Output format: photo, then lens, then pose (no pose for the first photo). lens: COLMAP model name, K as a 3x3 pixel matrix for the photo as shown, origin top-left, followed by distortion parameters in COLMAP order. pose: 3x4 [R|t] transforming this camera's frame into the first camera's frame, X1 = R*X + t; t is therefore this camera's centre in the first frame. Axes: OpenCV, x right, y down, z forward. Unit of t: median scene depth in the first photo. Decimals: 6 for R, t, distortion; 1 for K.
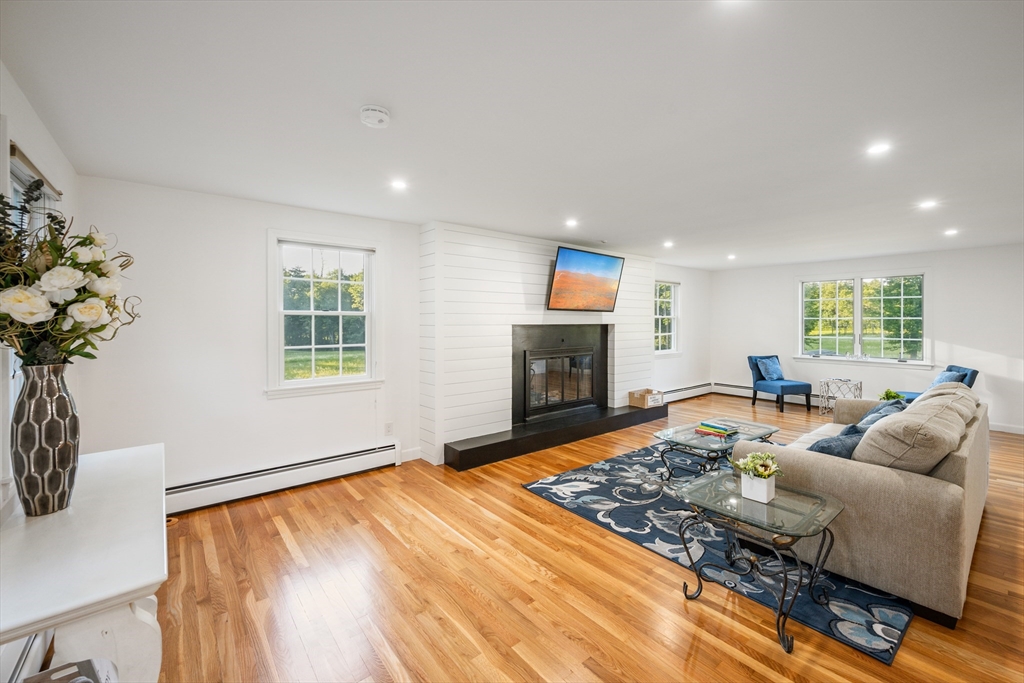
lens RADIAL K [[414.2, 0, 512.3], [0, 414.2, 331.8], [0, 0, 1]] dist [-0.002959, -0.000546]
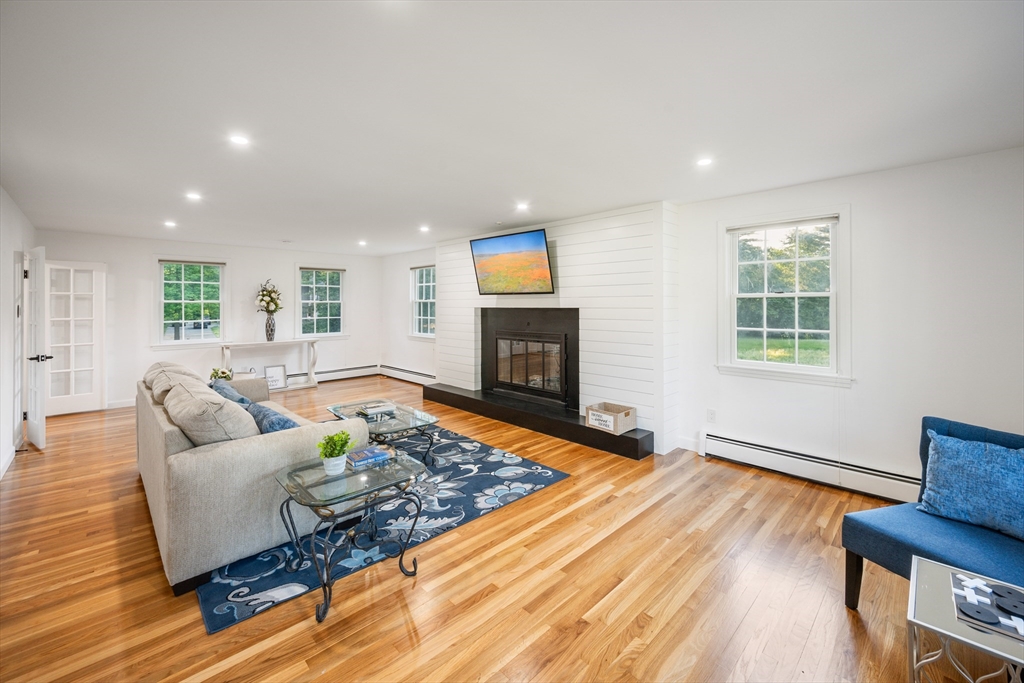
lens RADIAL K [[414.2, 0, 528.1], [0, 414.2, 306.0], [0, 0, 1]] dist [-0.002959, -0.000546]
pose [[0.118000, 0.002125, -0.993011, 0.623555], [-0.020342, 0.999793, -0.000278, -0.012226], [0.992805, 0.020232, 0.118019, 0.497531]]
